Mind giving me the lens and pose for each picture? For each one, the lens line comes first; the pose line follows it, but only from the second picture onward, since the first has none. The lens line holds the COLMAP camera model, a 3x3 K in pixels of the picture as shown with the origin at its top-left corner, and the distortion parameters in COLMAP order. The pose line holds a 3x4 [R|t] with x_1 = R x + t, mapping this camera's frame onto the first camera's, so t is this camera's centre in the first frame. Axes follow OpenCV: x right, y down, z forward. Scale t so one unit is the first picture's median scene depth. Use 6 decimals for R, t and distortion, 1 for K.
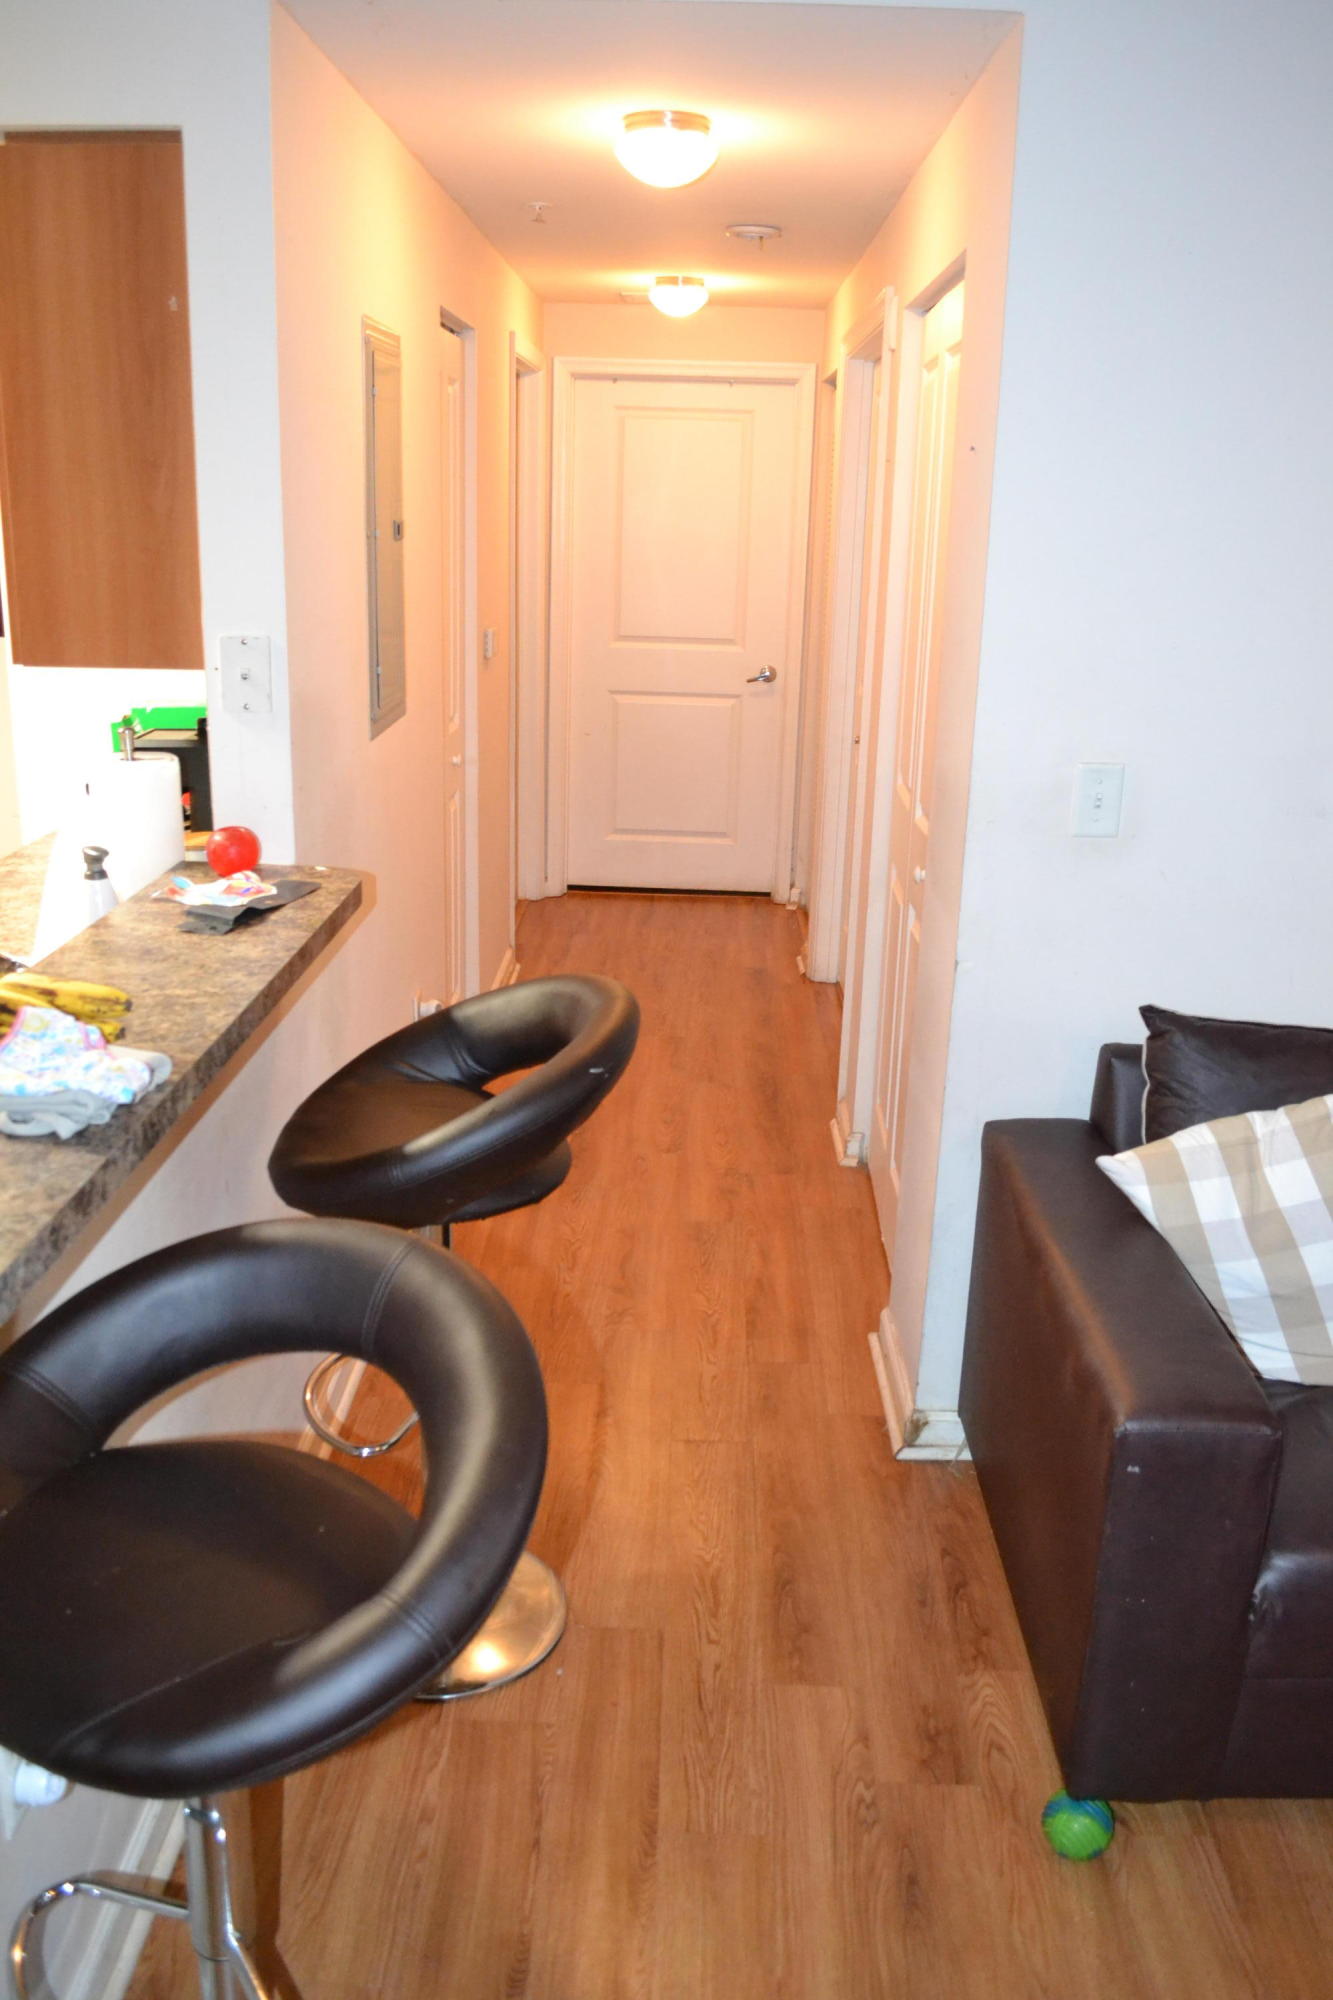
lens RADIAL K [[1592.3, 0, 666.5], [0, 1592.3, 1000.0], [0, 0, 1]] dist [-0.085093, 0.012929]
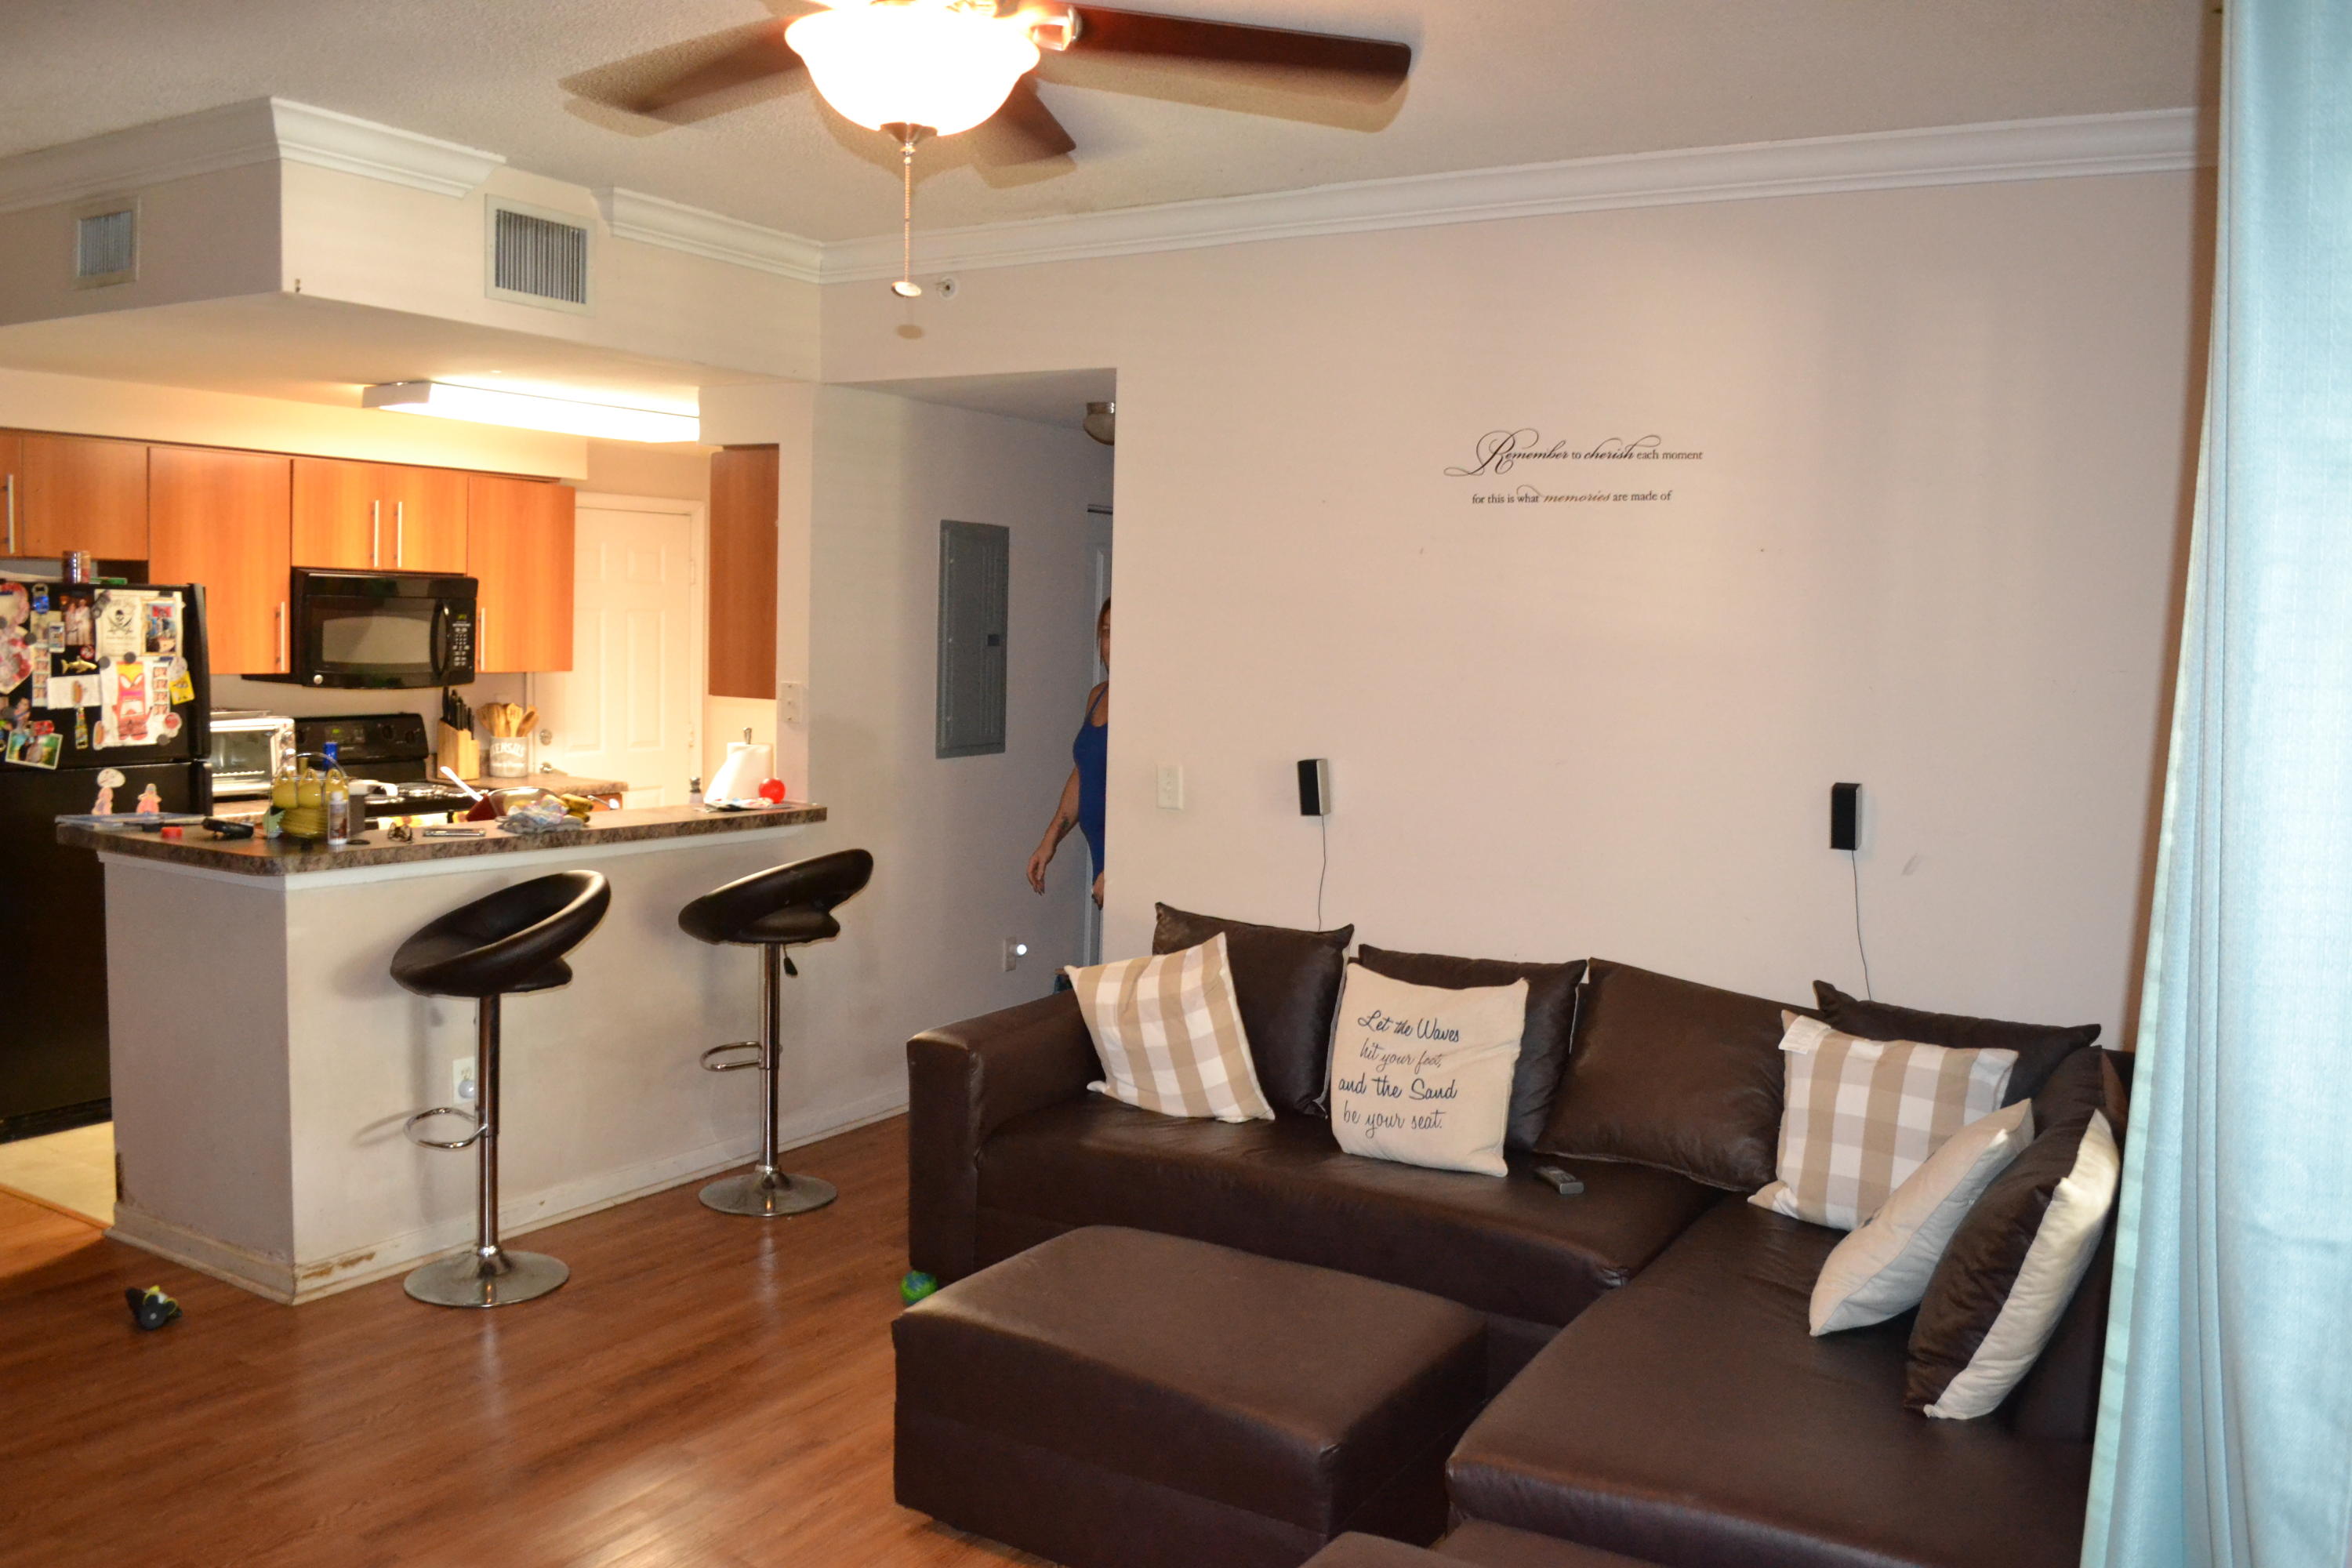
lens RADIAL K [[1872.5, 0, 1189.4], [0, 1872.5, 796.3], [0, 0, 1]] dist [-0.085093, 0.012929]
pose [[0.872598, 0.046887, -0.486183, 1.562260], [-0.156461, 0.969764, -0.187292, 0.317634], [0.462701, 0.239499, 0.853550, -0.870566]]
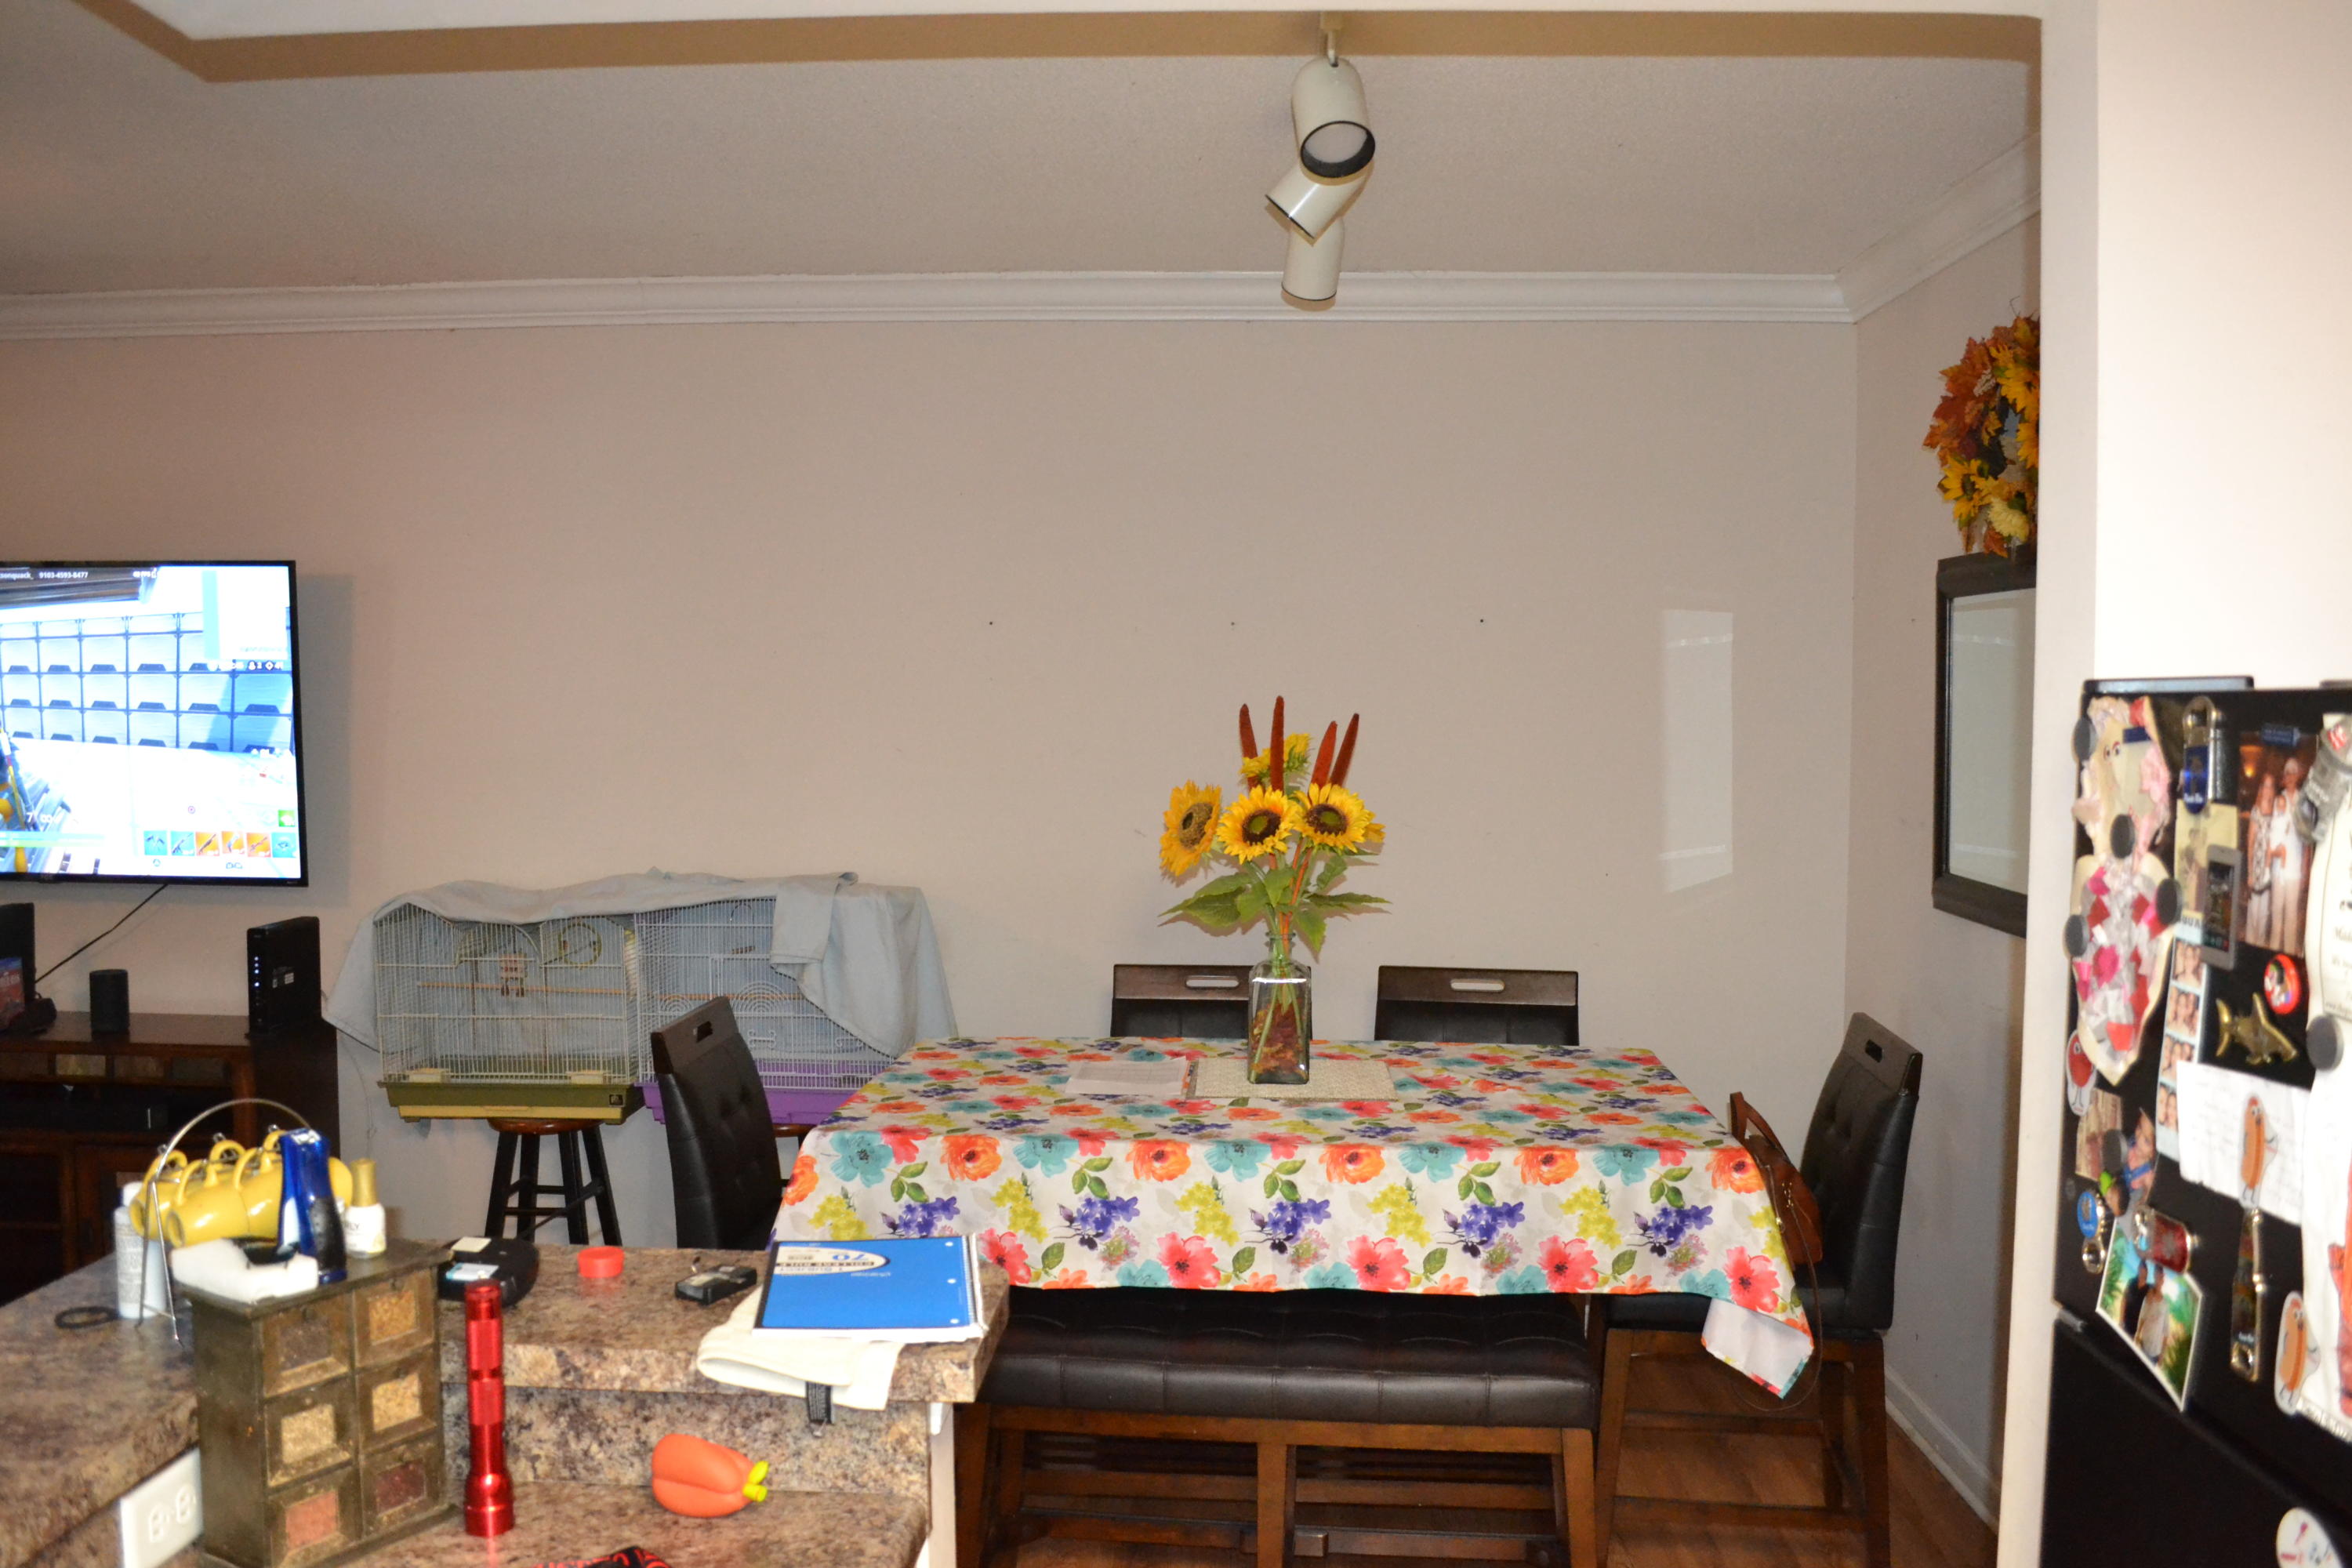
lens RADIAL K [[1872.5, 0, 1189.4], [0, 1872.5, 796.3], [0, 0, 1]] dist [-0.085093, 0.012929]
pose [[-0.999269, -0.036586, 0.011128, -0.809946], [-0.030455, 0.937352, 0.347051, -0.404452], [-0.023129, 0.346458, -0.937780, 1.192222]]
